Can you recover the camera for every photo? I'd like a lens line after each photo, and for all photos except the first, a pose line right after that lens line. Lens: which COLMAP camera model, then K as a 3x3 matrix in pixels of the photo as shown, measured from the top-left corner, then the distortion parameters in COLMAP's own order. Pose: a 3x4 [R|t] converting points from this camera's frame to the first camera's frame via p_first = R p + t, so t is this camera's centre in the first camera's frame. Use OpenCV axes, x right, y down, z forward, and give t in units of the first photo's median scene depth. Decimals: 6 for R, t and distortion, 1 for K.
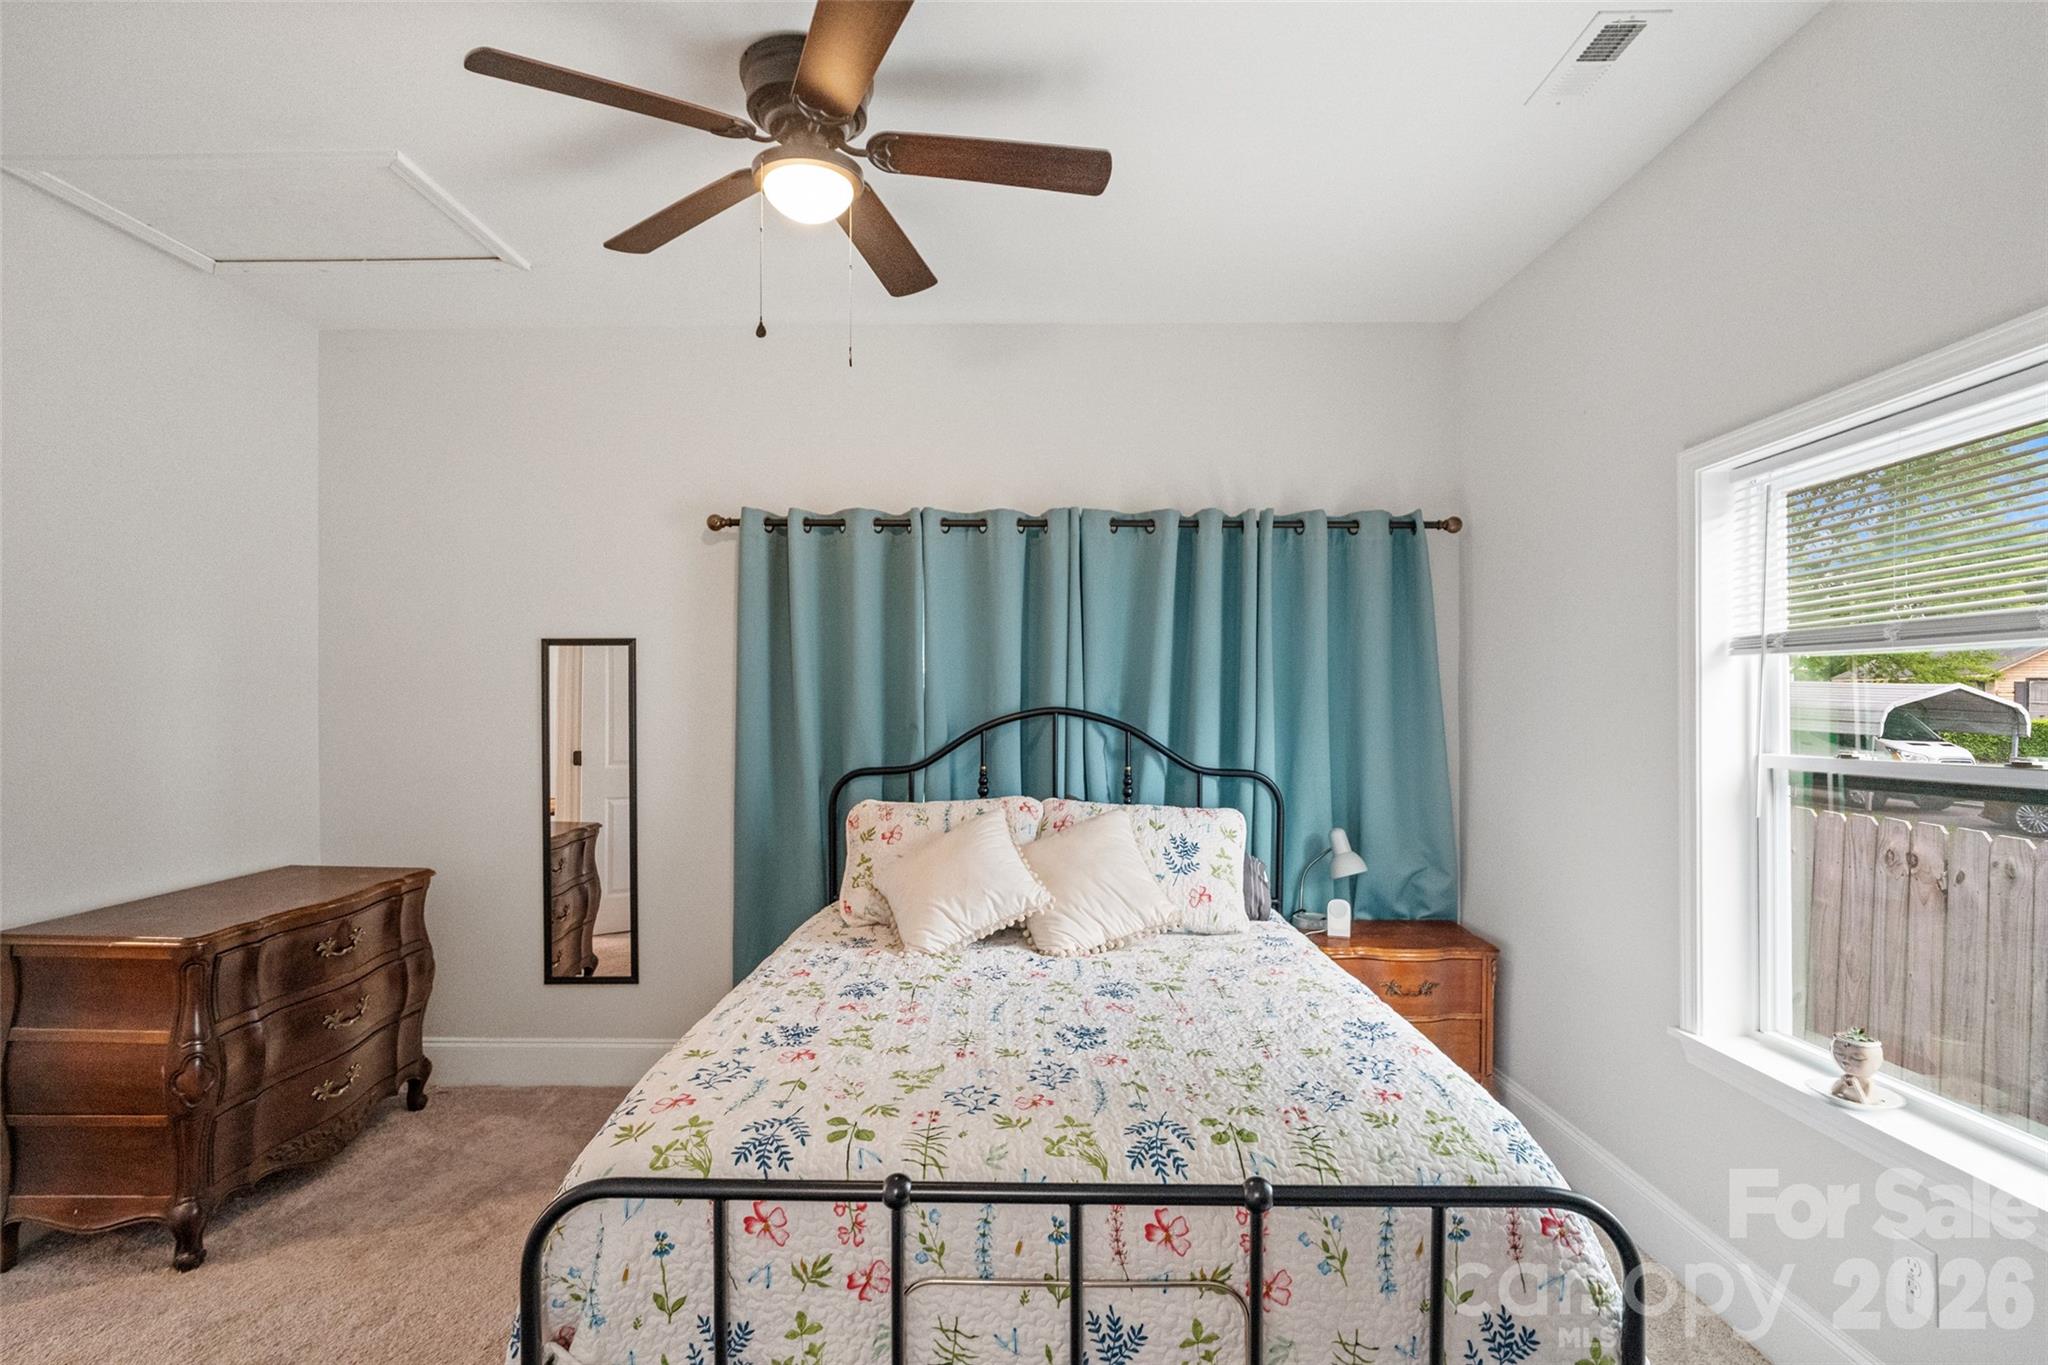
lens RADIAL K [[978.4, 0, 1028.1], [0, 978.4, 660.8], [0, 0, 1]] dist [-0.007089, -0.000503]
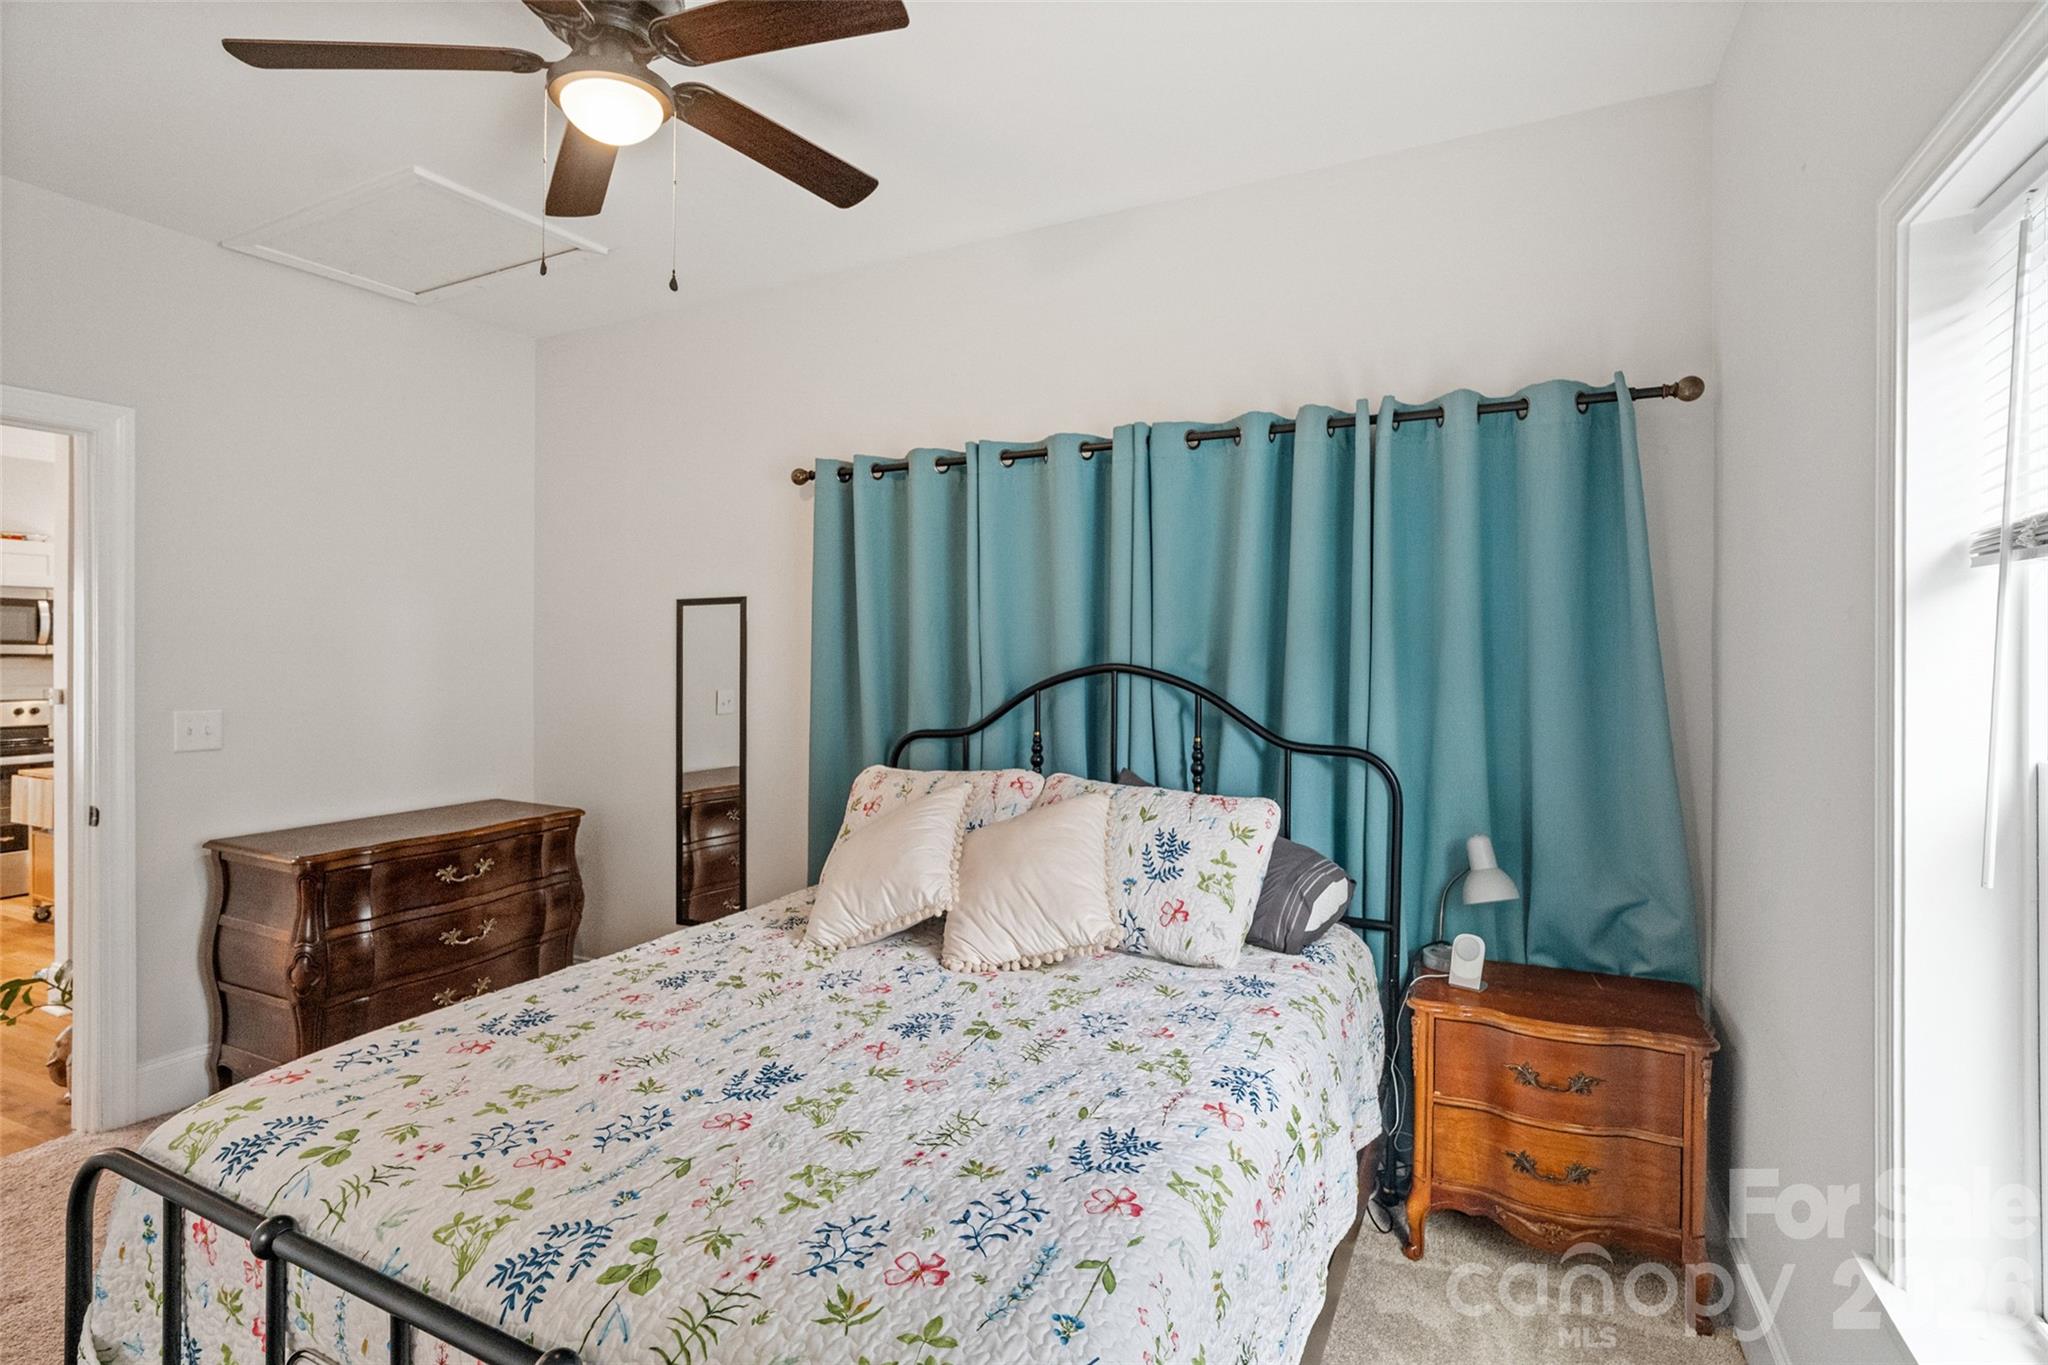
lens RADIAL K [[989.9, 0, 1029.5], [0, 989.9, 624.8], [0, 0, 1]] dist [-0.008519, -0.000745]
pose [[0.898852, -0.016796, -0.437931, 0.333435], [0.021731, 0.999744, 0.006259, 0.006936], [0.437714, -0.015142, 0.898987, 0.207559]]
